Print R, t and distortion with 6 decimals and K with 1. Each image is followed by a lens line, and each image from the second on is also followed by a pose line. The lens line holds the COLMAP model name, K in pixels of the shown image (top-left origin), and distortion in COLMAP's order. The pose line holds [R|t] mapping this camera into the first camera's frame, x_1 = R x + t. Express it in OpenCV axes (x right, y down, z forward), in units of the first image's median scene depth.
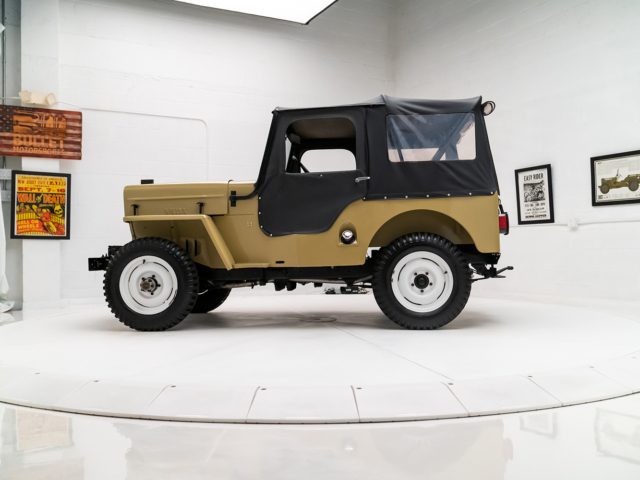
lens RADIAL K [[651.6, 0, 317.8], [0, 651.6, 238.4], [0, 0, 1]] dist [-0.146015, 0.000000]
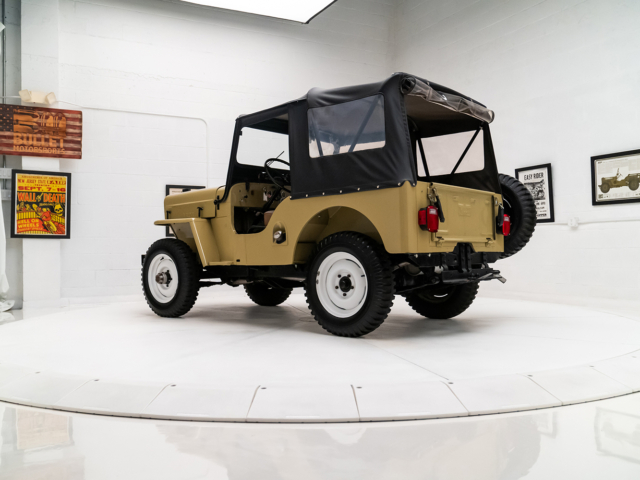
lens RADIAL K [[651.6, 0, 326.3], [0, 651.6, 241.9], [0, 0, 1]] dist [-0.146015, 0.000000]
pose [[0.801842, -0.001593, -0.597535, 0.695007], [0.000437, 0.999998, -0.002079, 0.008085], [0.597537, 0.001406, 0.801840, 0.240599]]
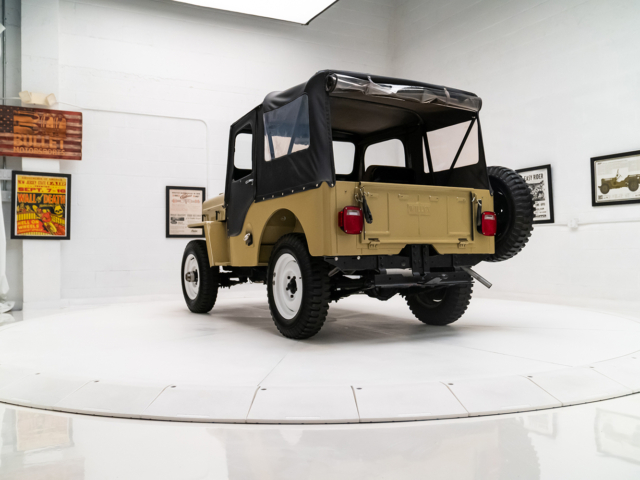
lens RADIAL K [[651.6, 0, 314.1], [0, 651.6, 241.8], [0, 0, 1]] dist [-0.146015, 0.000000]
pose [[0.540475, -0.001450, -0.841359, 0.961293], [0.005765, 0.999981, 0.001980, 0.001543], [0.841340, -0.005920, 0.540473, 0.525282]]
